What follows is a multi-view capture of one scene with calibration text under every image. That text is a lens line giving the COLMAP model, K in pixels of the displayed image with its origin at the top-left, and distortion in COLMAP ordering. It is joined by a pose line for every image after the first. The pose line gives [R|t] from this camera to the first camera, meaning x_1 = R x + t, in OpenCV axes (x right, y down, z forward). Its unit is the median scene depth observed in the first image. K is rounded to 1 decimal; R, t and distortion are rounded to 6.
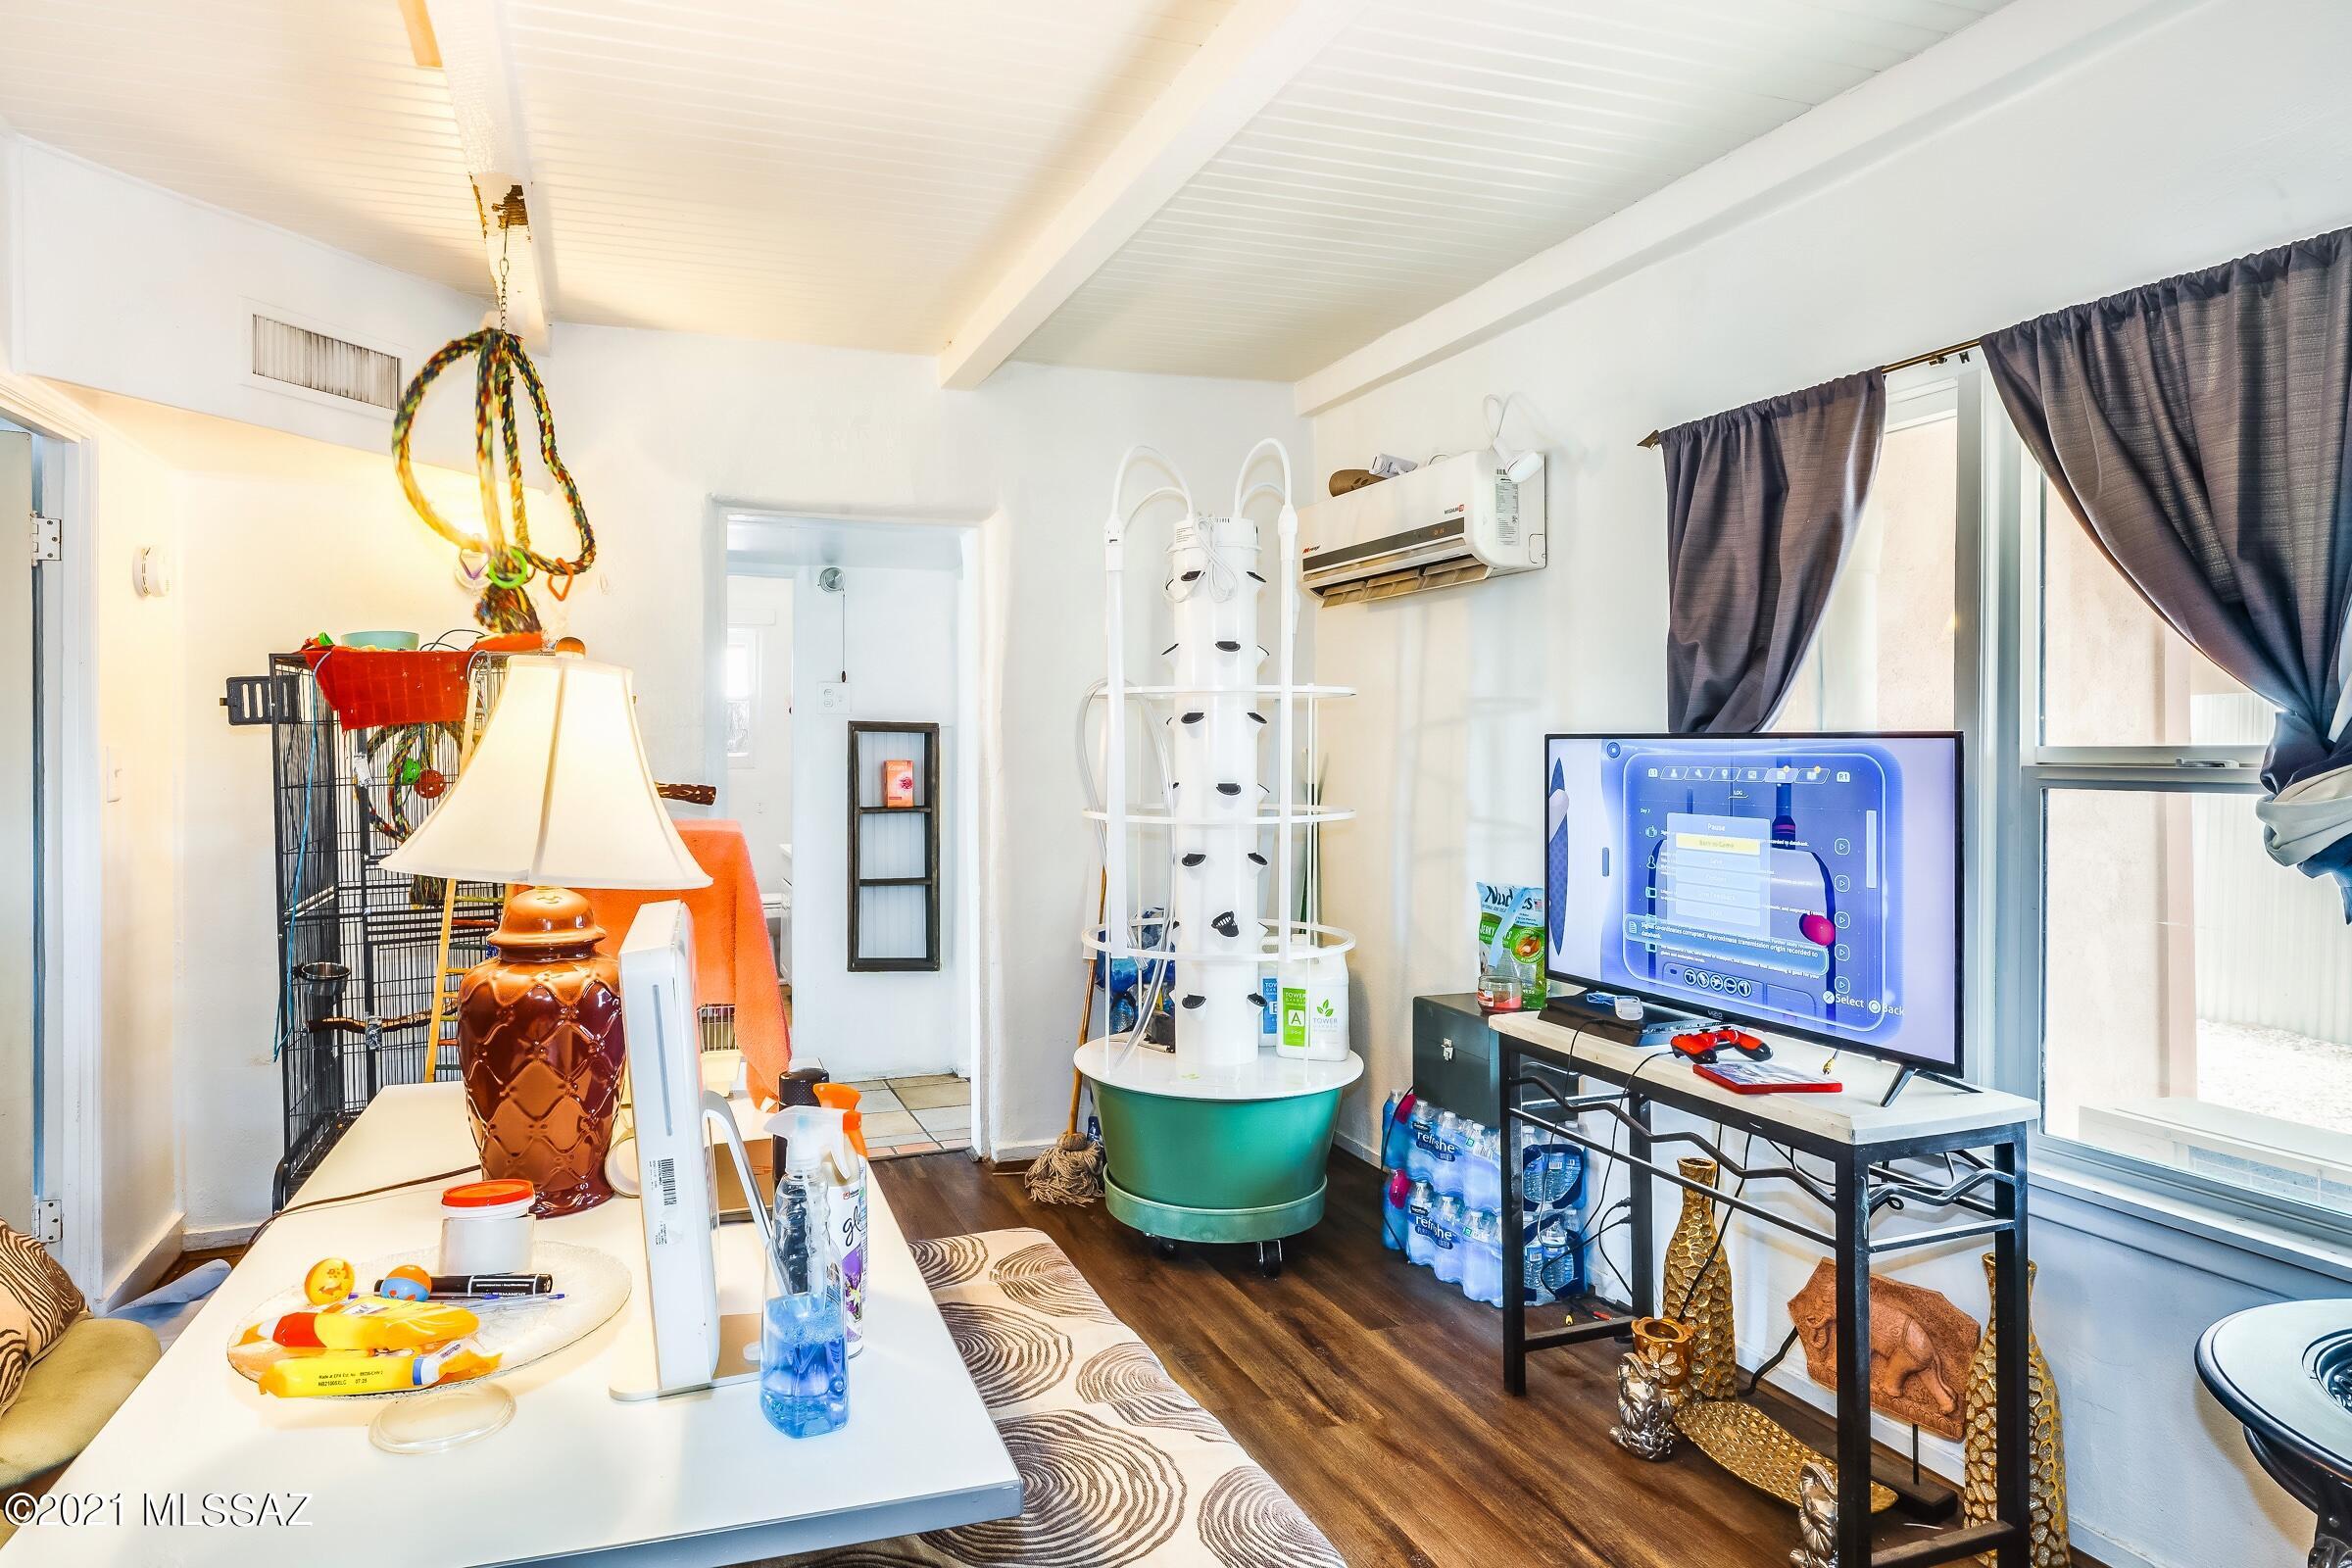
lens RADIAL K [[1331.8, 0, 1133.3], [0, 1331.8, 786.2], [0, 0, 1]] dist [-0.001438, 0.001633]
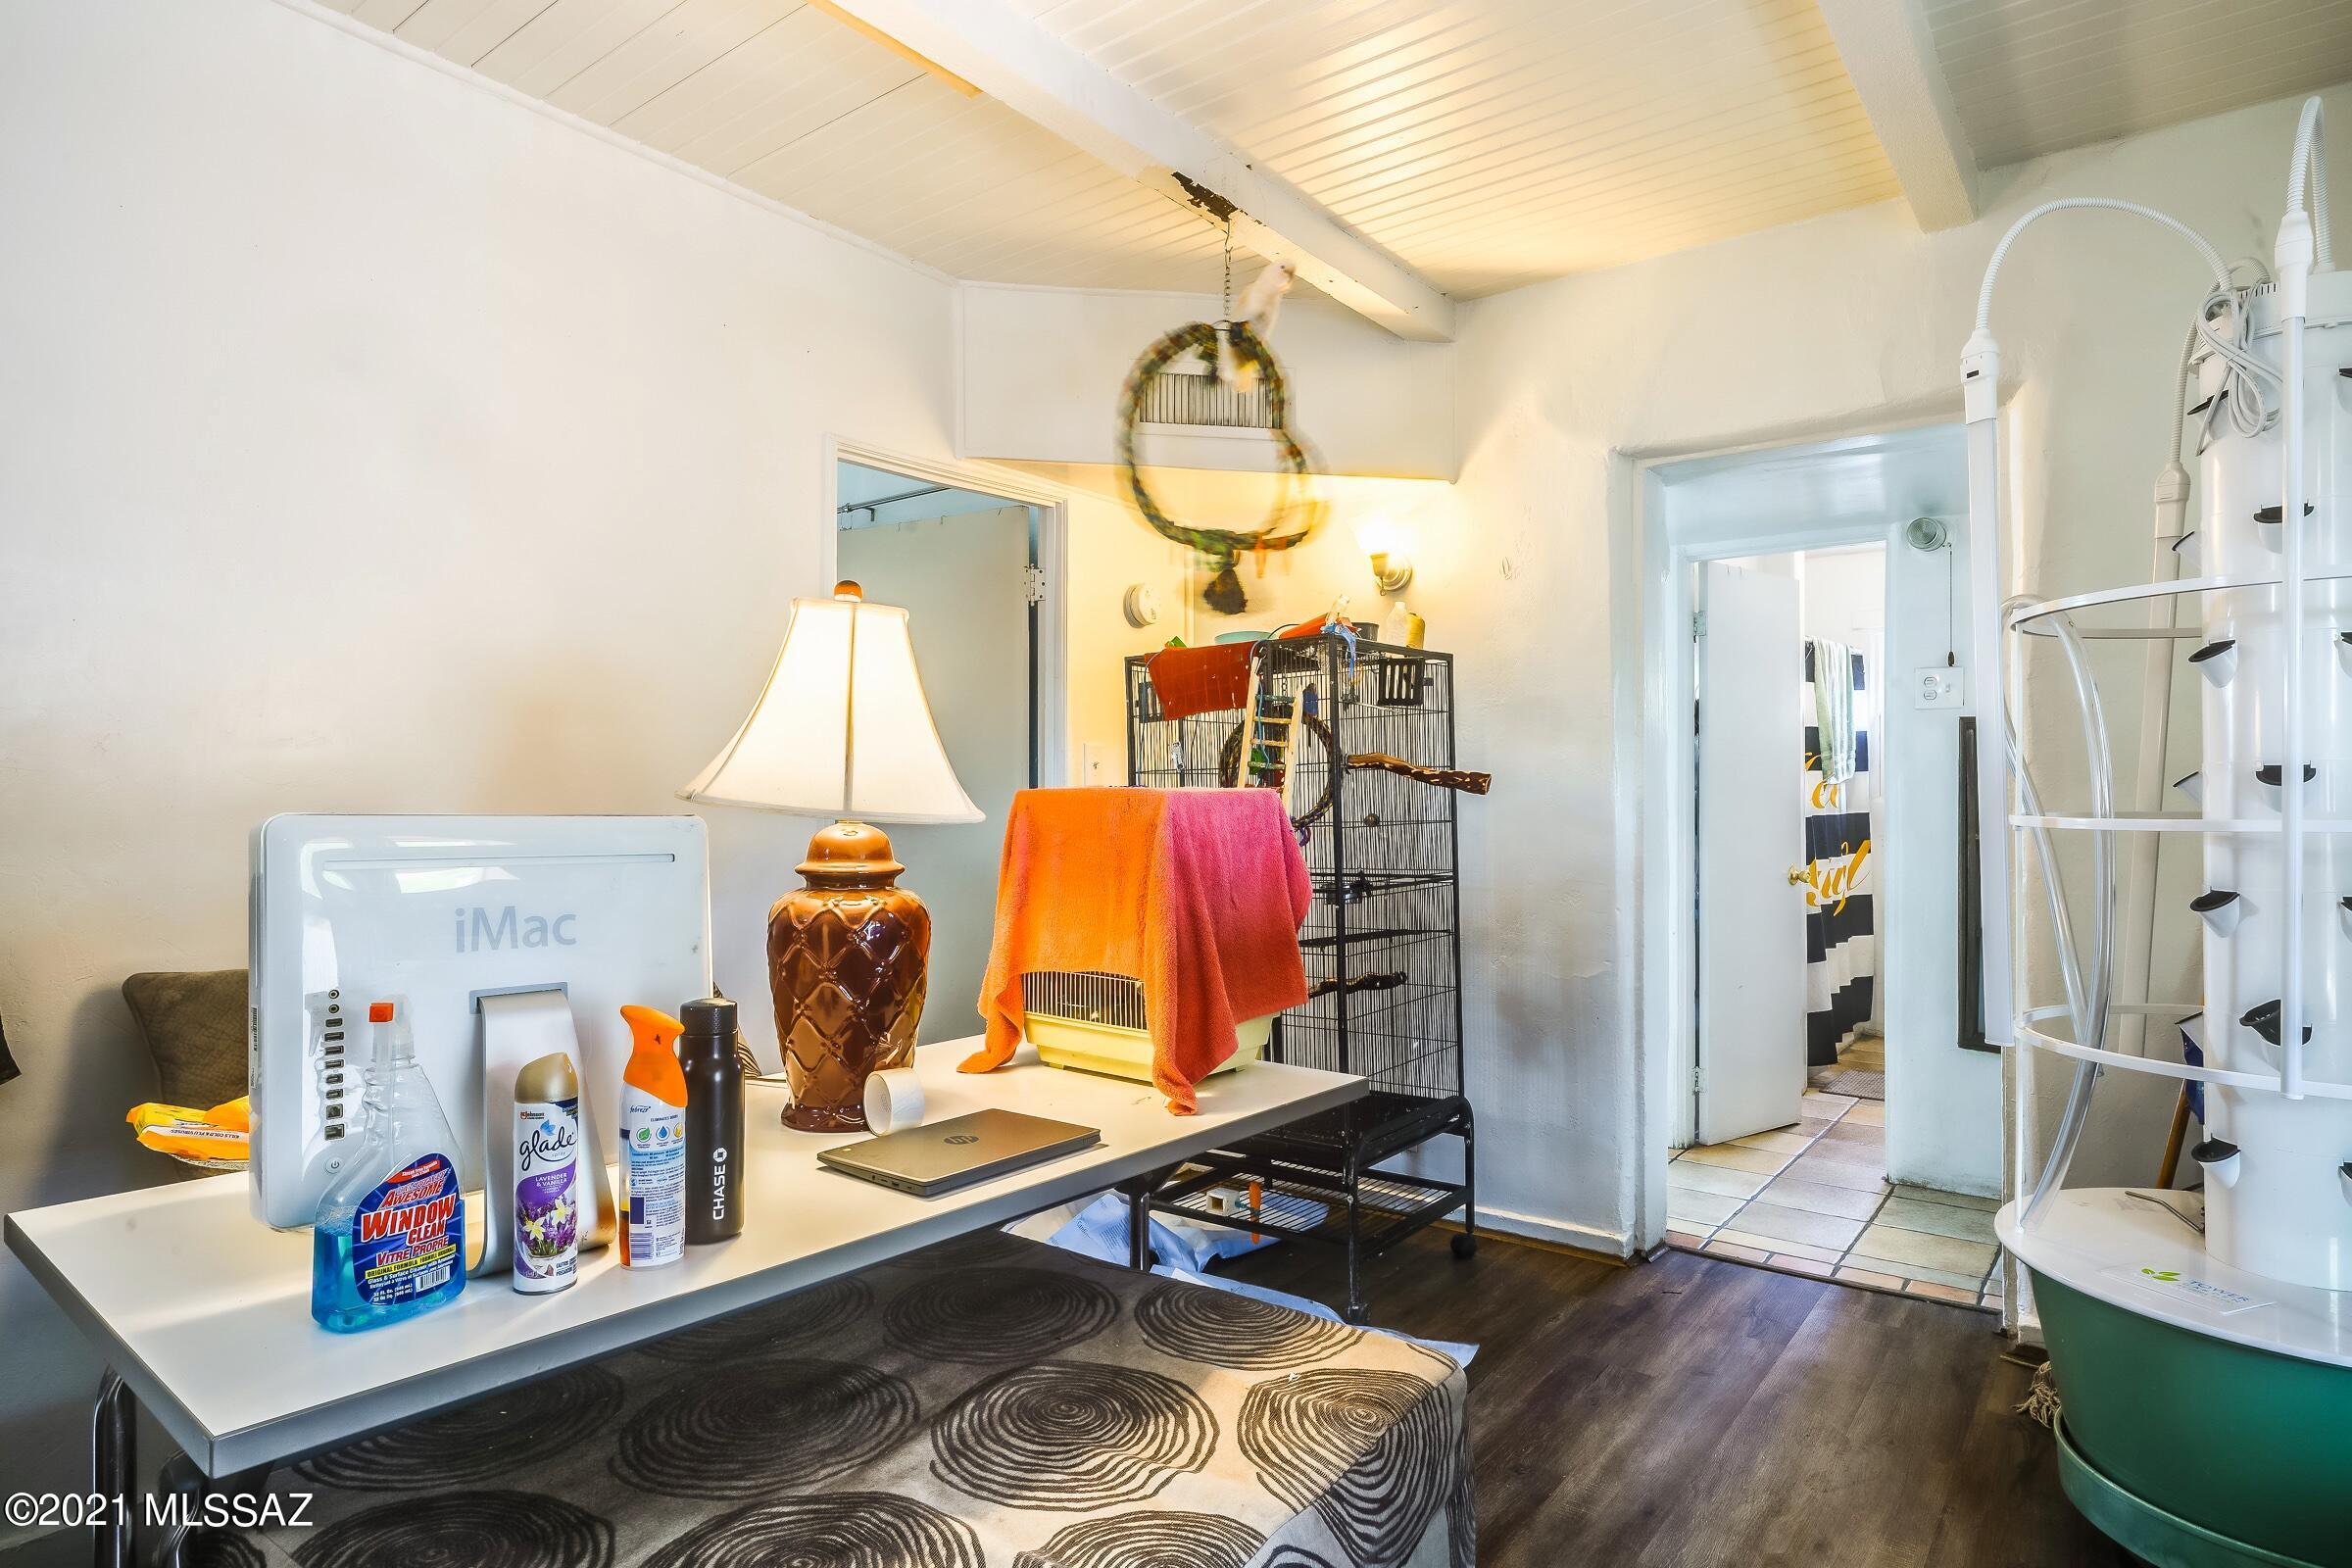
lens RADIAL K [[1331.8, 0, 1133.3], [0, 1331.8, 786.2], [0, 0, 1]] dist [-0.001438, 0.001633]
pose [[0.522011, -0.003188, -0.852933, 0.437612], [-0.028879, 0.999354, -0.021410, 0.049799], [0.852449, 0.035808, 0.521582, 0.477371]]
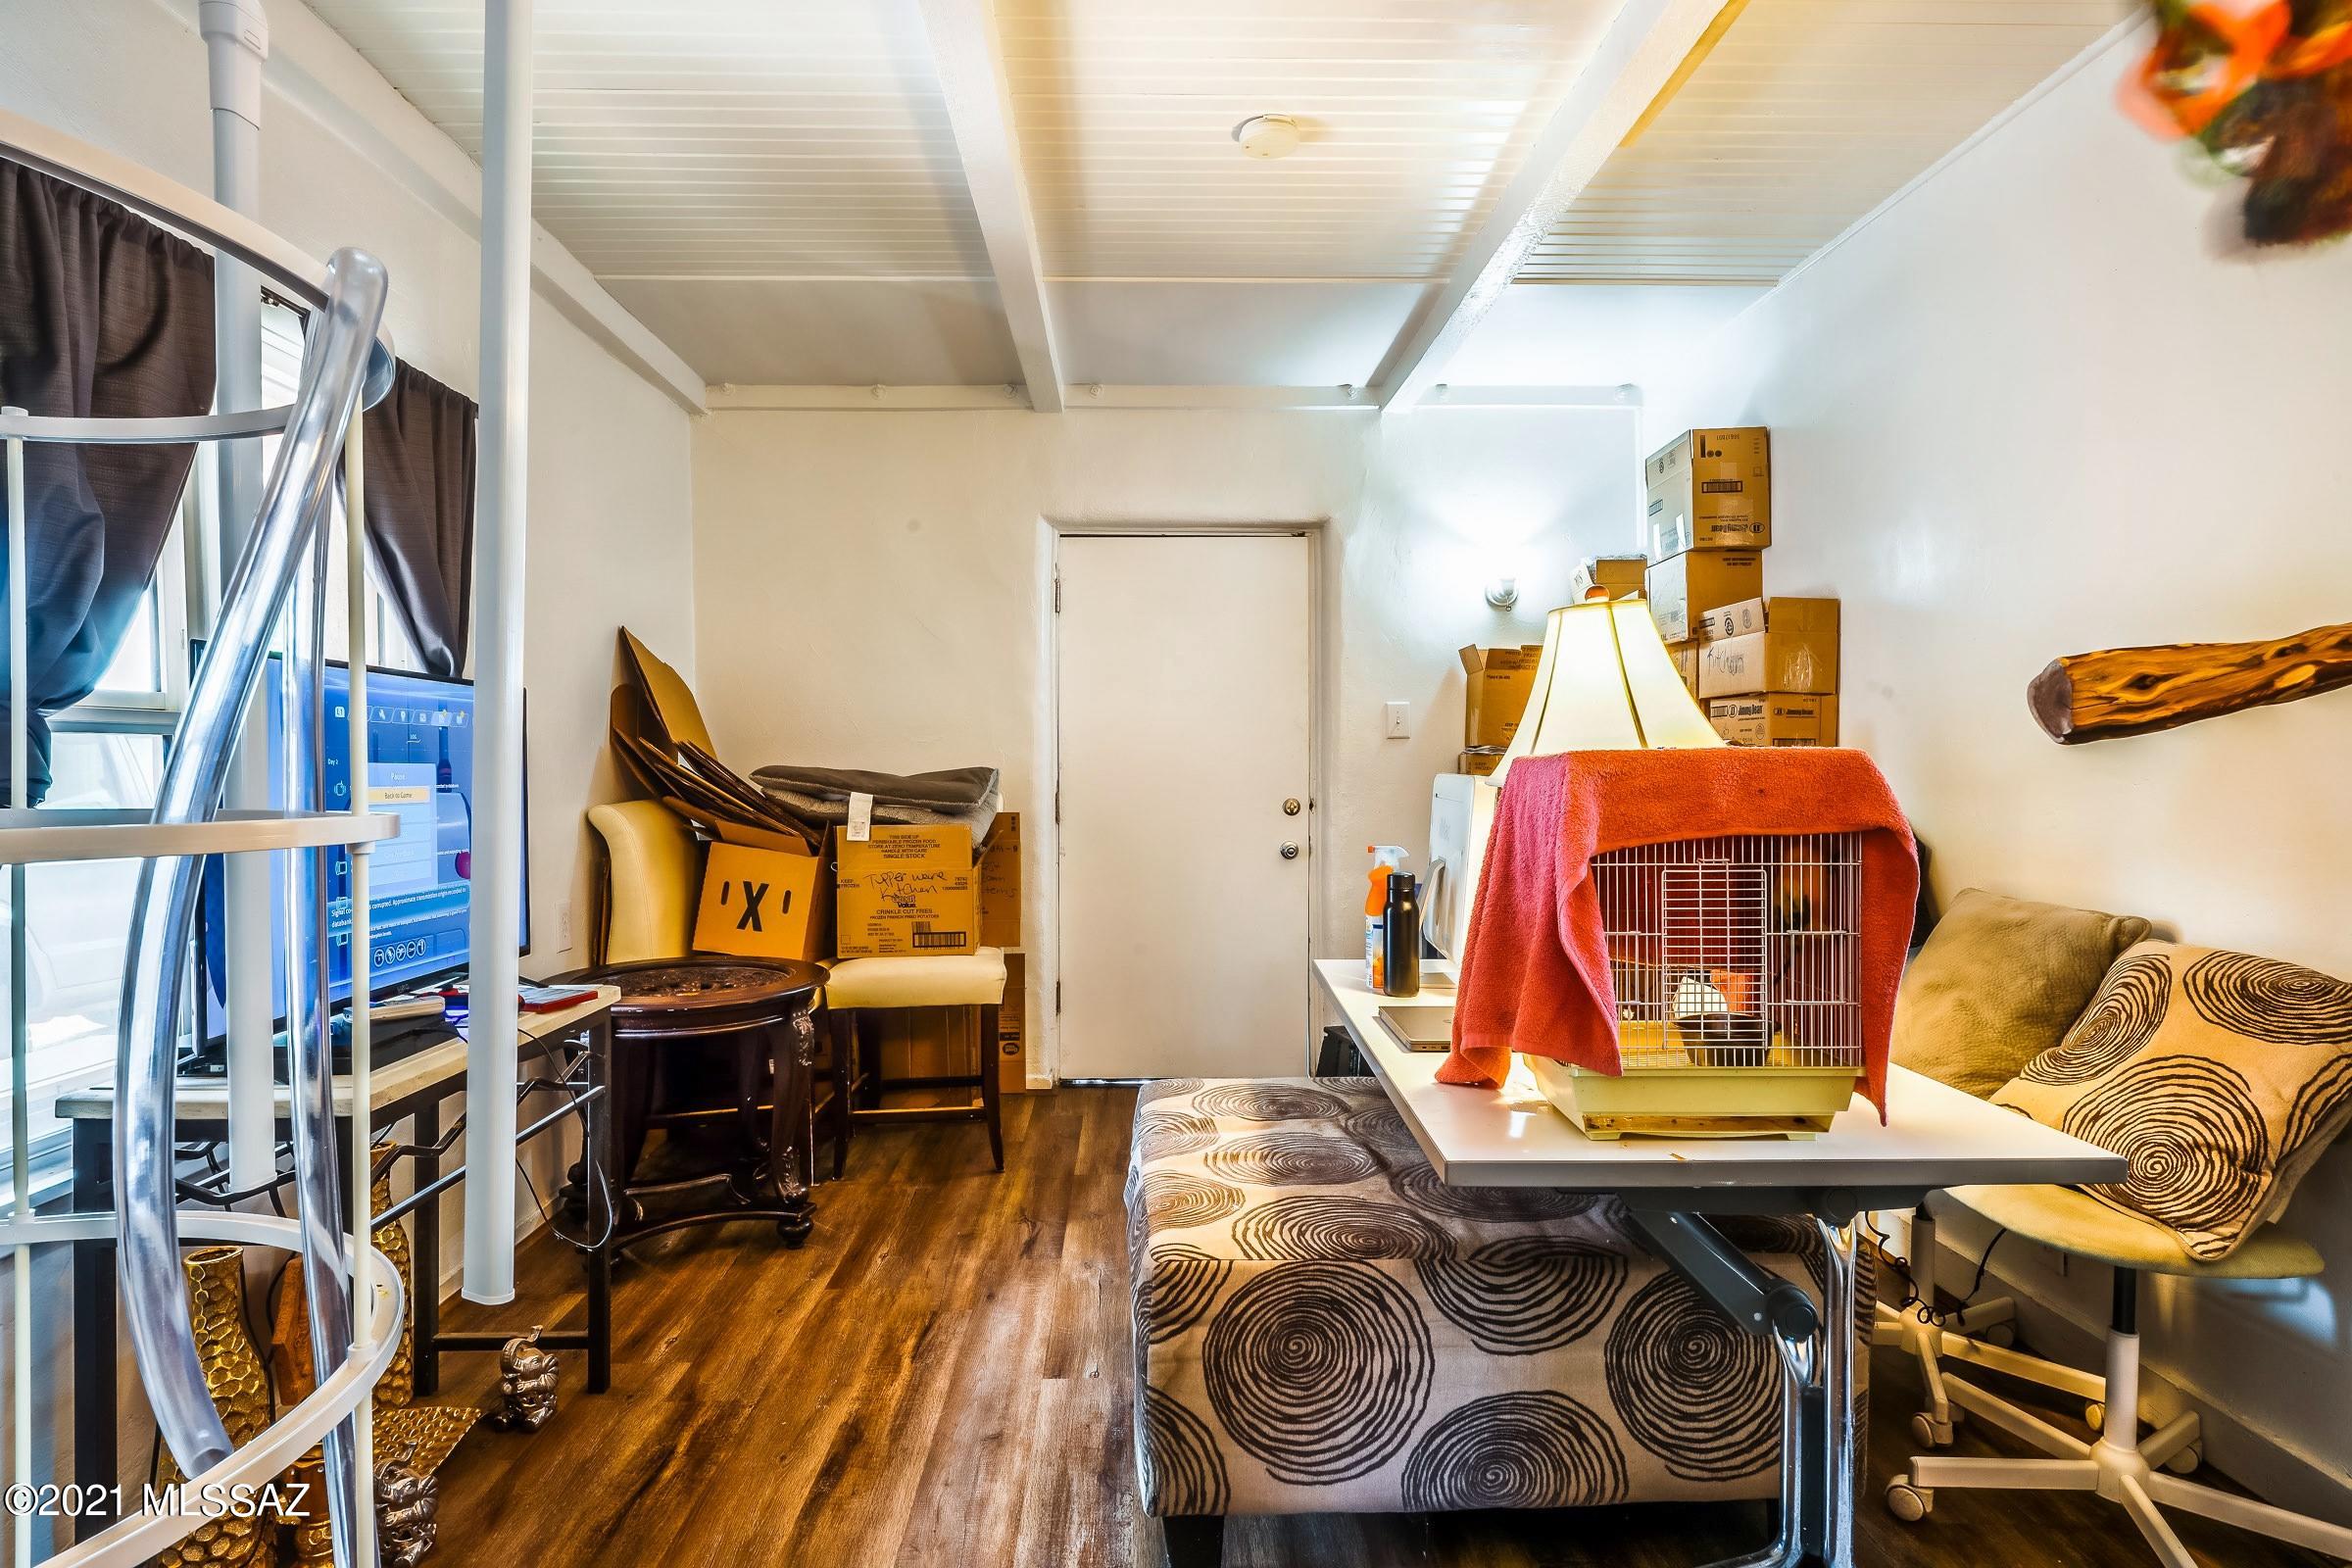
lens RADIAL K [[1279.6, 0, 1184.6], [0, 1279.6, 796.3], [0, 0, 1]] dist [-0.000231, 0.000460]
pose [[-0.950591, 0.006831, 0.310372, -0.334742], [0.023144, 0.998535, 0.048906, 0.015501], [-0.309583, 0.053672, -0.949356, 1.720659]]
